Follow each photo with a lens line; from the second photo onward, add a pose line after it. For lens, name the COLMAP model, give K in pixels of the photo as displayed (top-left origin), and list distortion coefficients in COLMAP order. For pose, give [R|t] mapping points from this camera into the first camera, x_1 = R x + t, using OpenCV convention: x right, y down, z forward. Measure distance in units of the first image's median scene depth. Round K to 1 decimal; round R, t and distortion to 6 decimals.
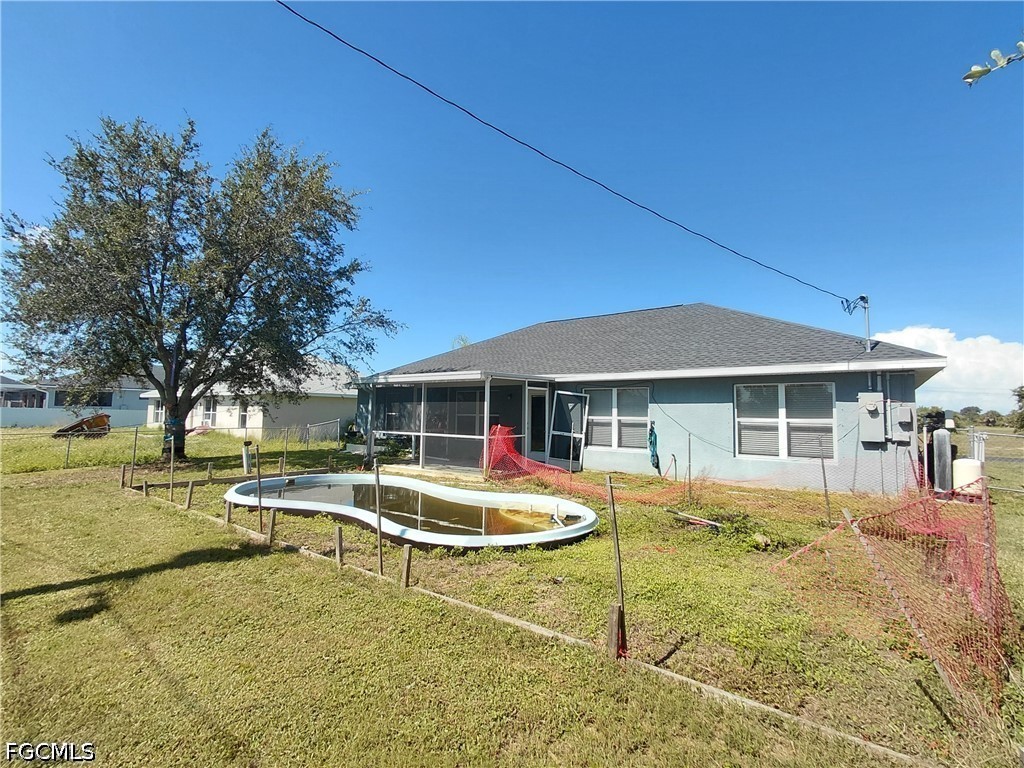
lens RADIAL K [[479.4, 0, 513.6], [0, 479.4, 383.6], [0, 0, 1]] dist [0.005259, 0.002372]
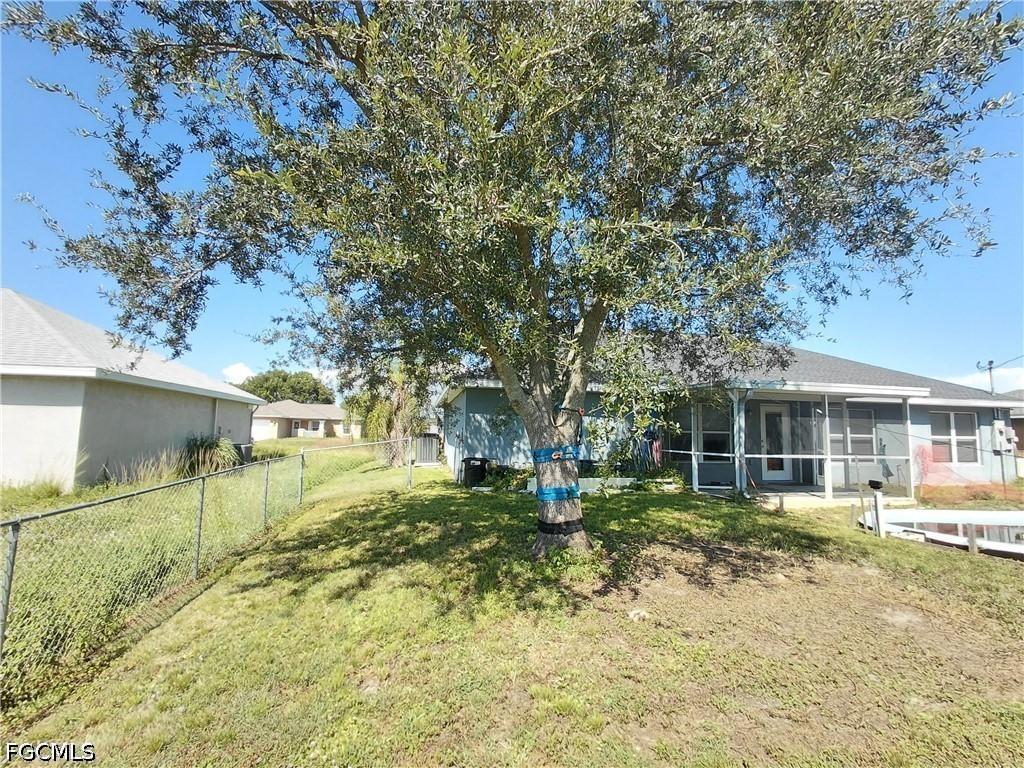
lens RADIAL K [[479.4, 0, 519.3], [0, 479.4, 386.7], [0, 0, 1]] dist [0.005259, 0.002372]
pose [[0.643862, 0.071364, 0.761806, -1.404551], [-0.054988, 0.997382, -0.046958, 0.063626], [-0.763163, -0.011655, 0.646101, 1.050709]]
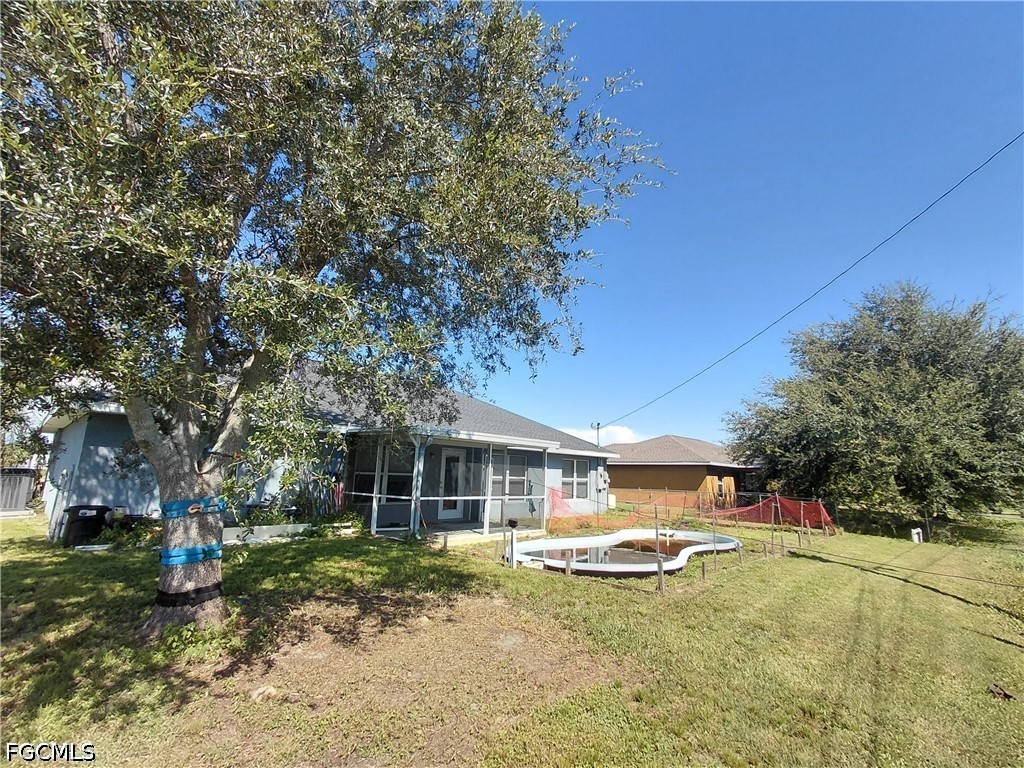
lens RADIAL K [[479.4, 0, 515.4], [0, 479.4, 379.1], [0, 0, 1]] dist [0.005259, 0.002372]
pose [[0.108771, 0.186285, 0.976456, -1.397526], [-0.092694, 0.979905, -0.176618, 0.044513], [-0.989736, -0.071301, 0.123853, 1.016050]]
